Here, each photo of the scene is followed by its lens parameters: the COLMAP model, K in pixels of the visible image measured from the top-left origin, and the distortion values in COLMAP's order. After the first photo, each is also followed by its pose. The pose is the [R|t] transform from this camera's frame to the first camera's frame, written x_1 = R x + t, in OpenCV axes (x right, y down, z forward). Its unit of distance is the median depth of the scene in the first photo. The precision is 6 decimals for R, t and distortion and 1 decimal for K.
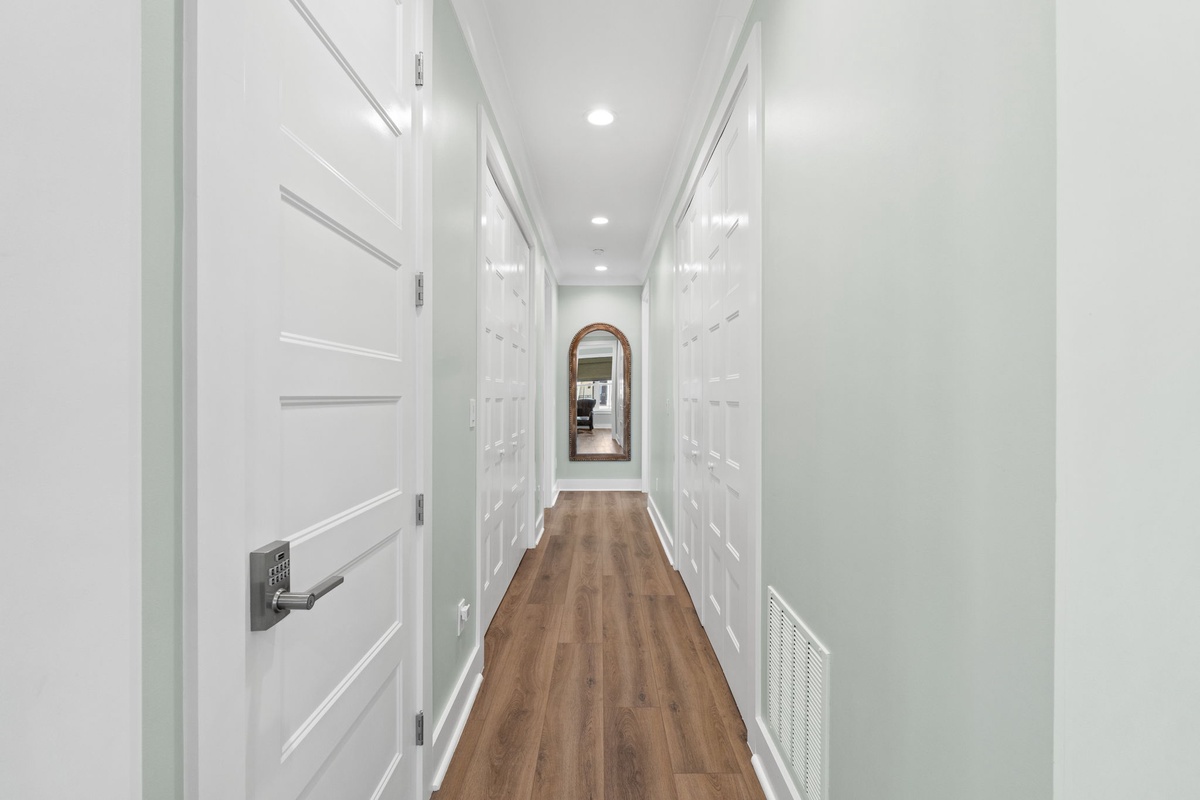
lens RADIAL K [[511.3, 0, 605.6], [0, 511.3, 399.3], [0, 0, 1]] dist [-0.002789, -0.003593]
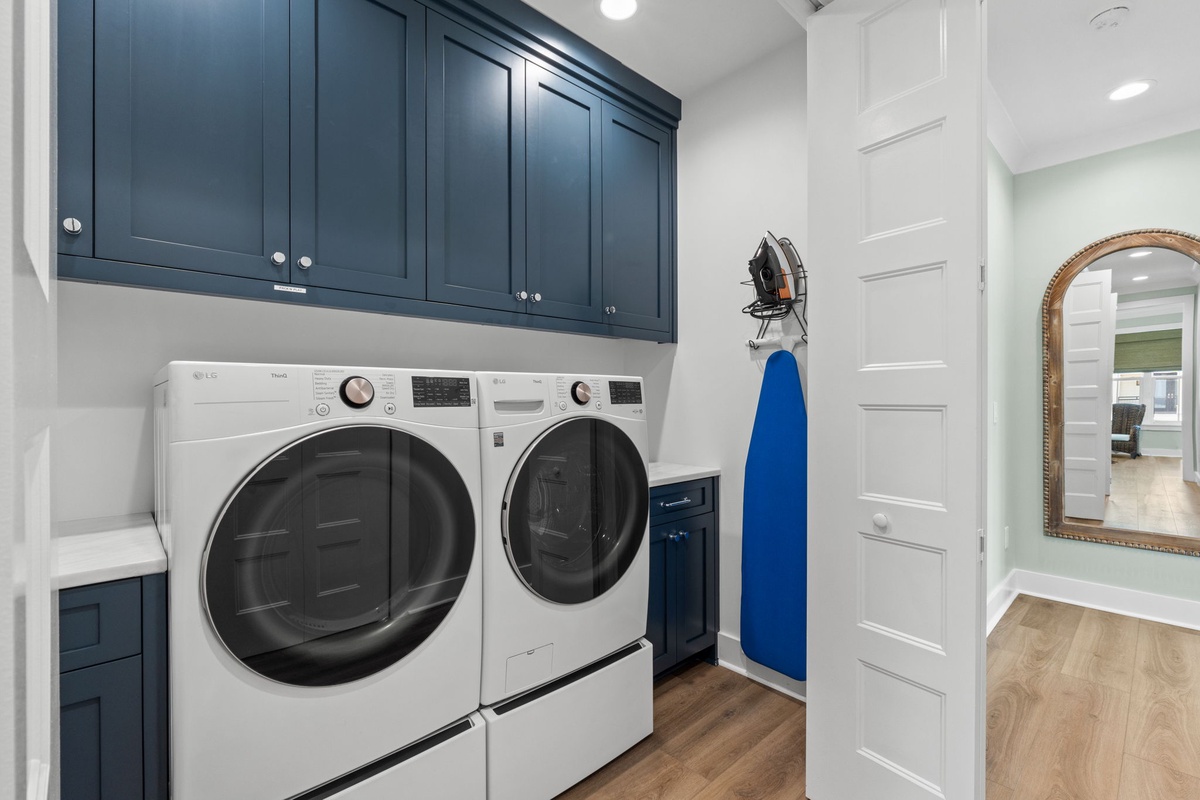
lens RADIAL K [[511.3, 0, 605.6], [0, 511.3, 399.3], [0, 0, 1]] dist [-0.002789, -0.003593]
pose [[0.664140, -0.005580, -0.747588, 0.013532], [-0.000246, 0.999970, -0.007682, -0.002762], [0.747608, 0.005286, 0.664119, 0.381387]]
